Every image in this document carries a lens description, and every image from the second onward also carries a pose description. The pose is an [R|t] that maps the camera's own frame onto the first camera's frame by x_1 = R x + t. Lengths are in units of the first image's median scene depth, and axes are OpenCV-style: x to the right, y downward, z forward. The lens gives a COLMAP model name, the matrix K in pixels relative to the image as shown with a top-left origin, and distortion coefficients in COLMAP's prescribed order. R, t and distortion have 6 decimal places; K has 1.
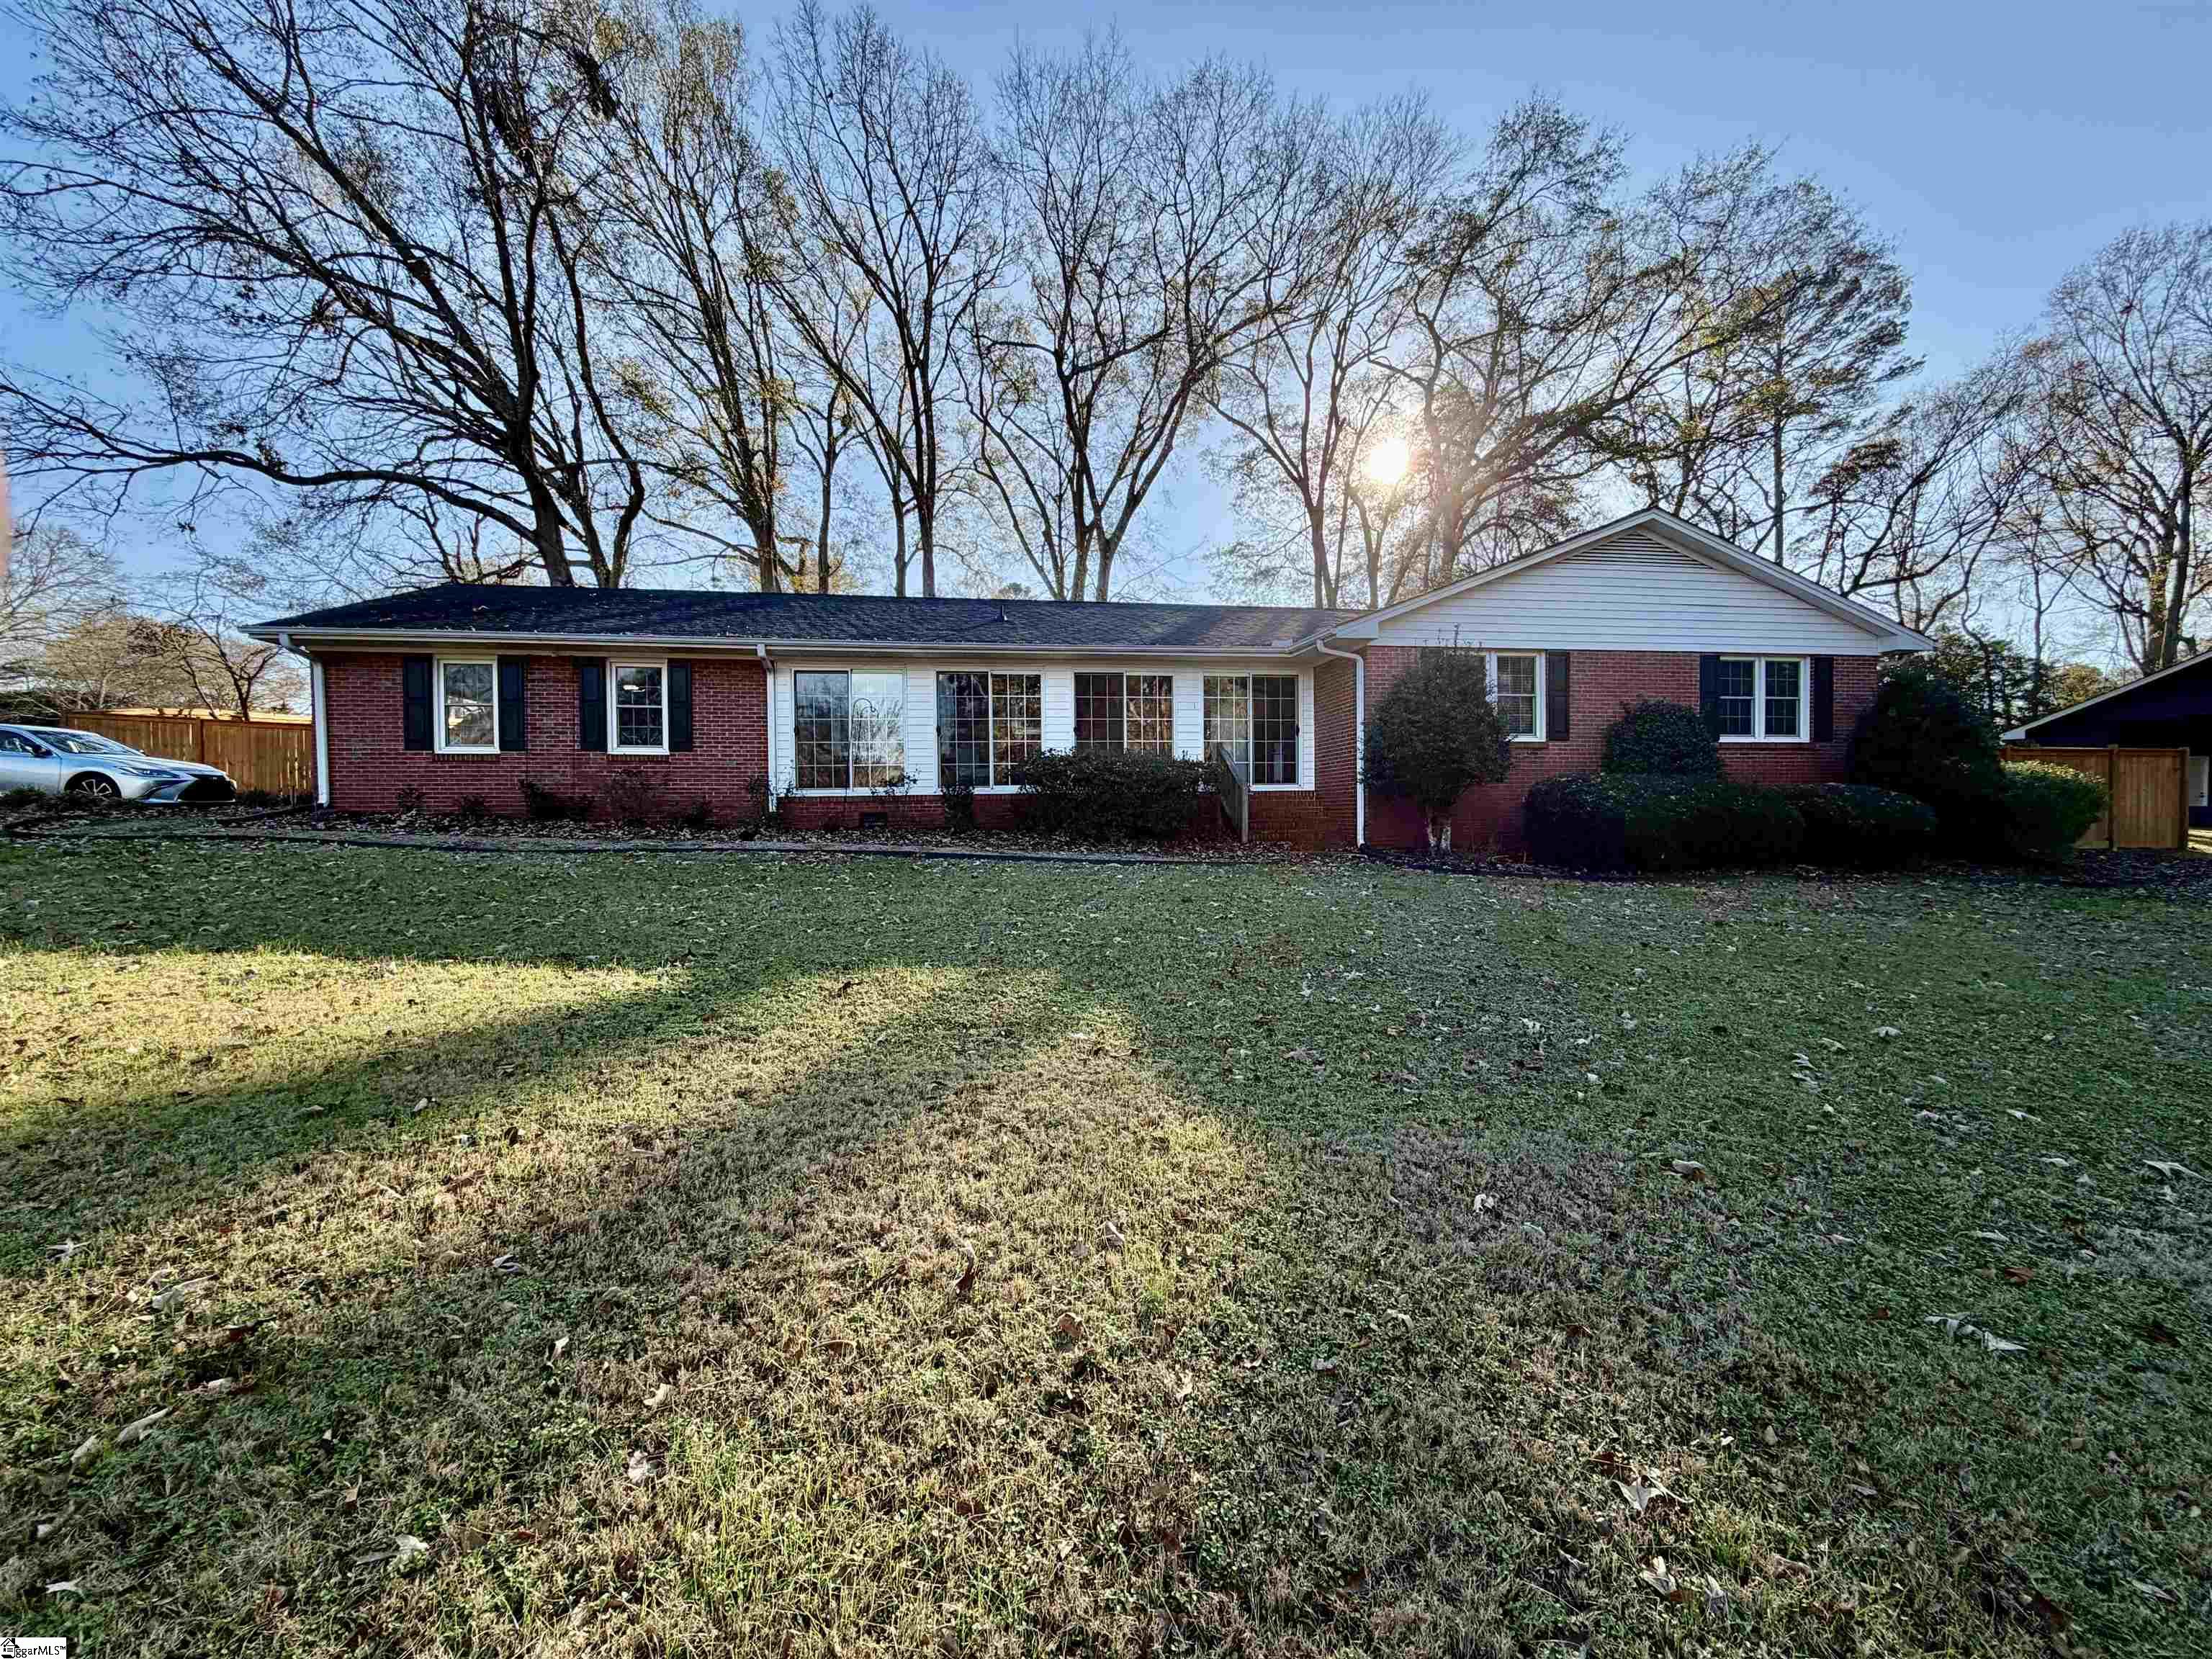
lens RADIAL K [[889.0, 0, 1105.7], [0, 889.0, 823.4], [0, 0, 1]] dist [-0.000197, -0.000138]
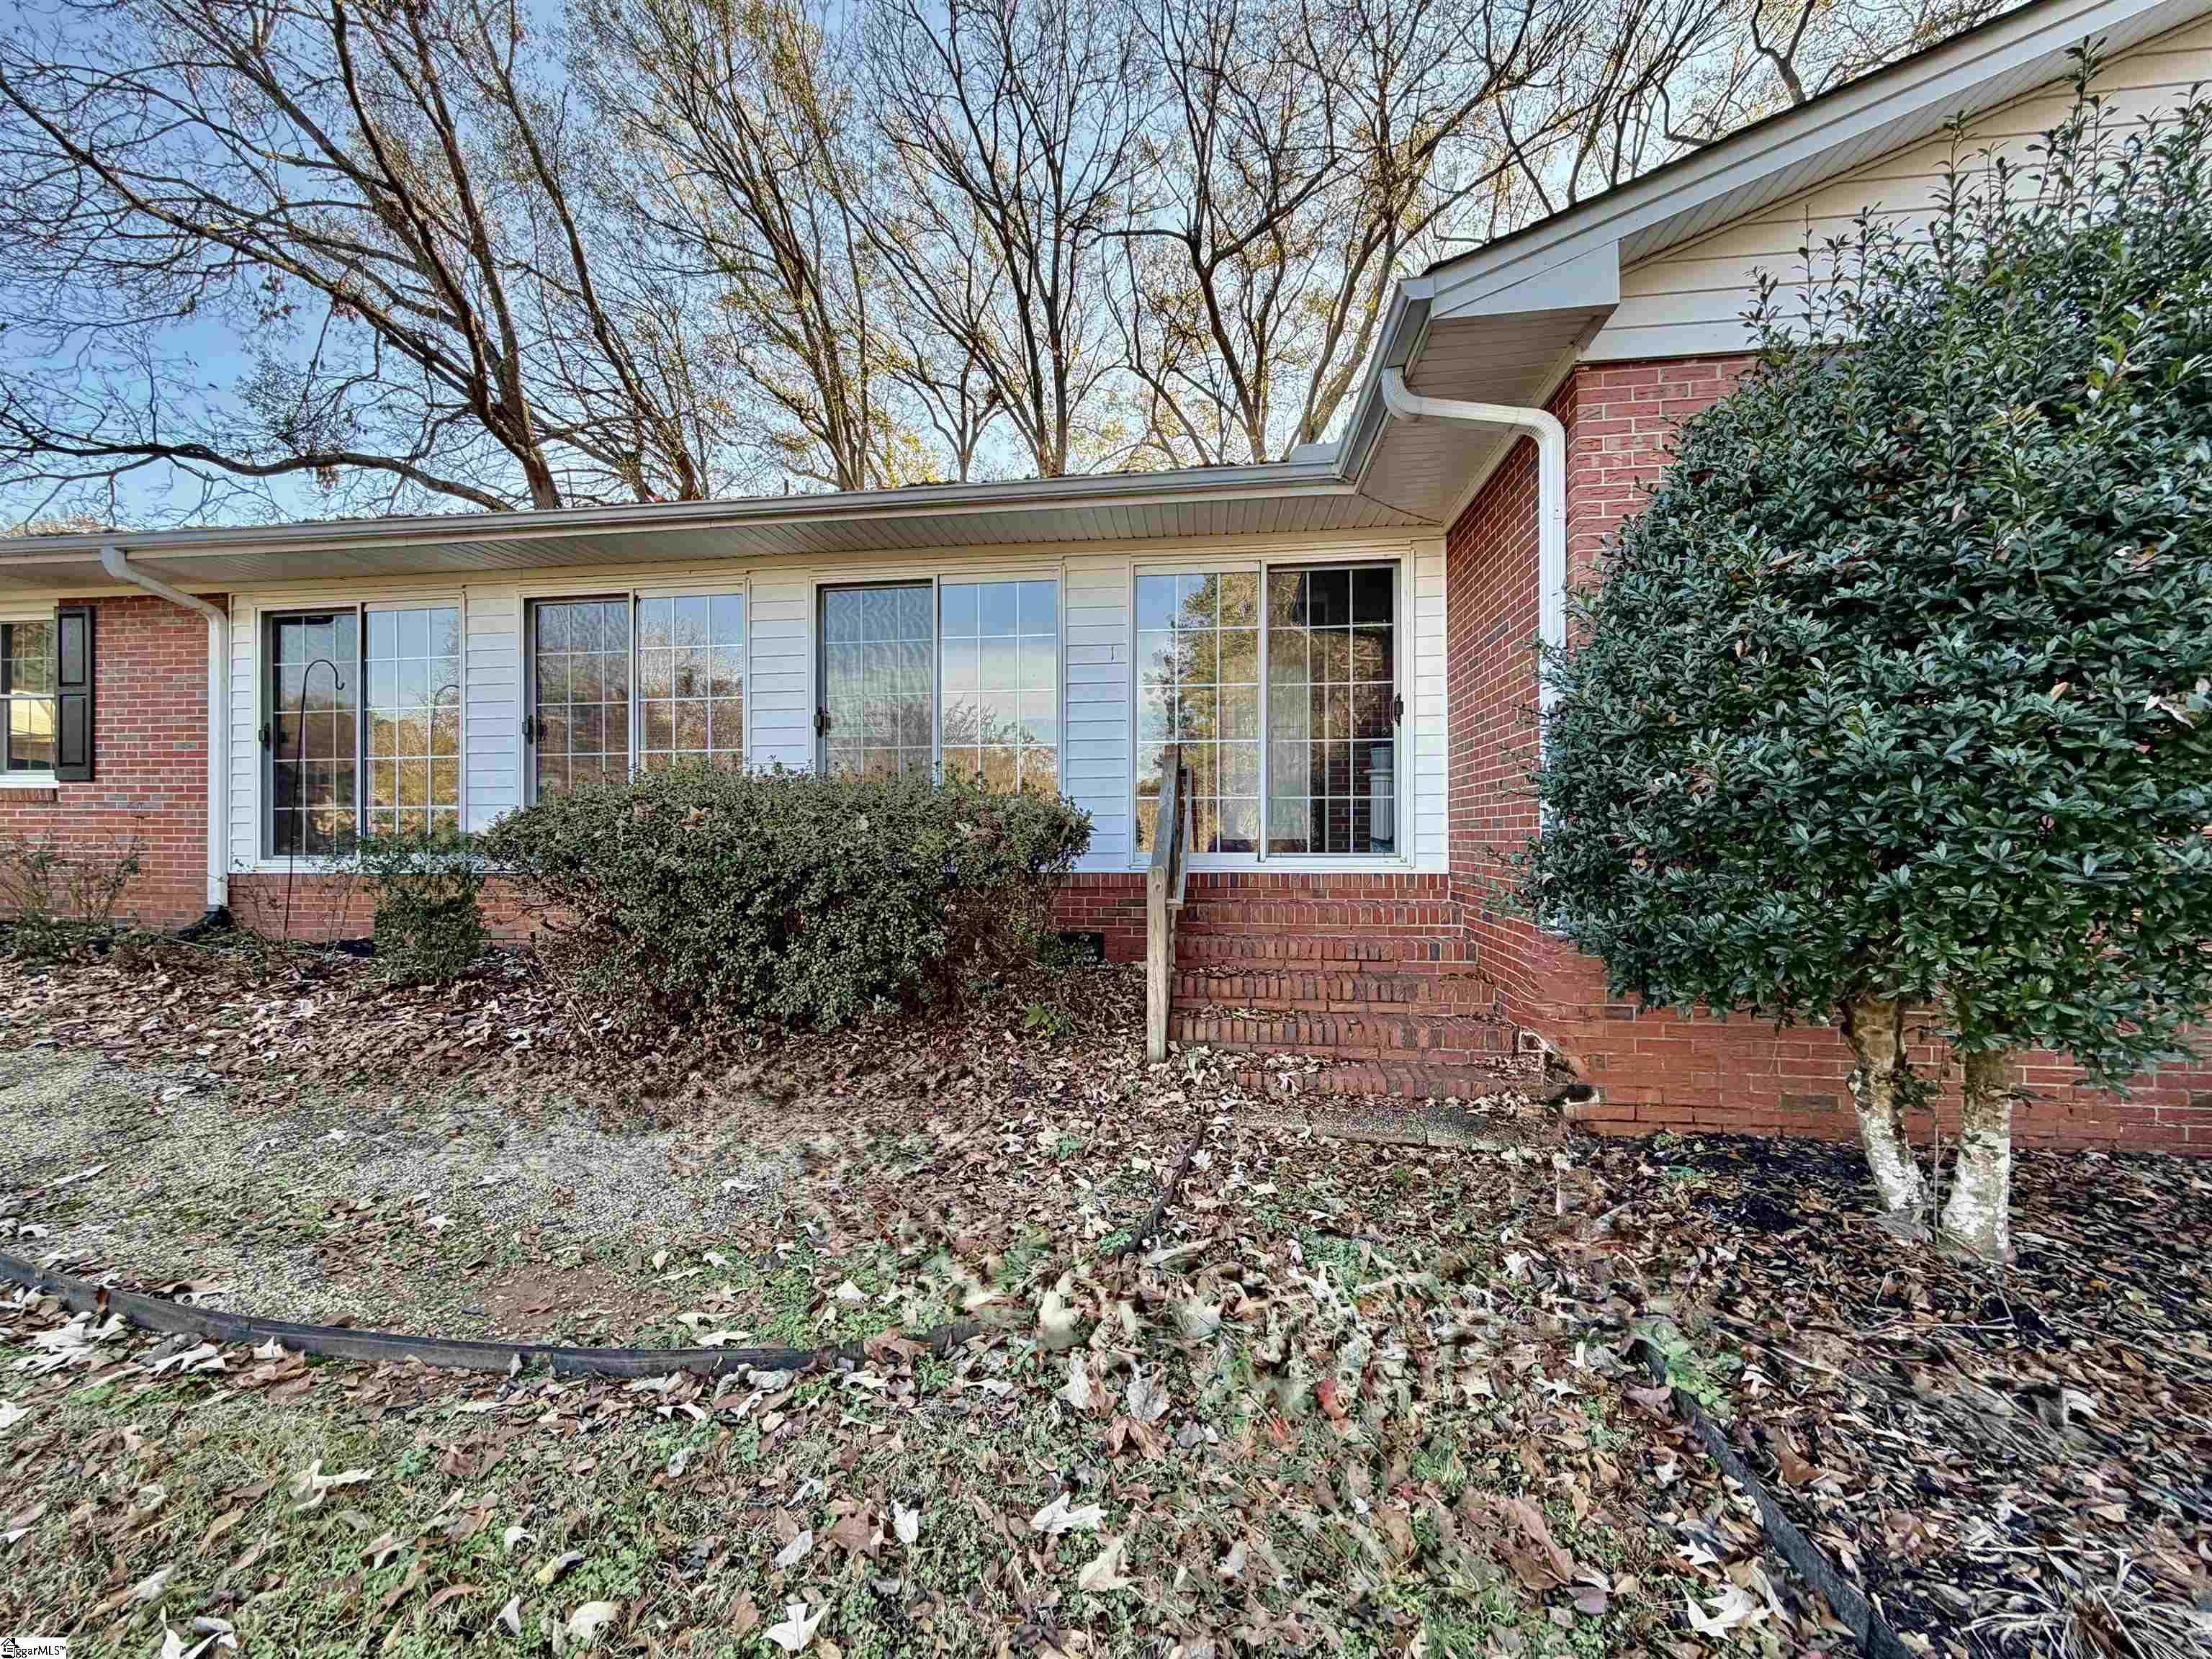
lens RADIAL K [[882.0, 0, 1101.4], [0, 882.0, 830.6], [0, 0, 1]] dist [0.000858, -0.000397]
pose [[0.957236, 0.007842, -0.289203, 0.202986], [-0.011528, 0.999873, -0.011041, -0.049039], [0.289079, 0.013903, 0.957204, 0.611892]]
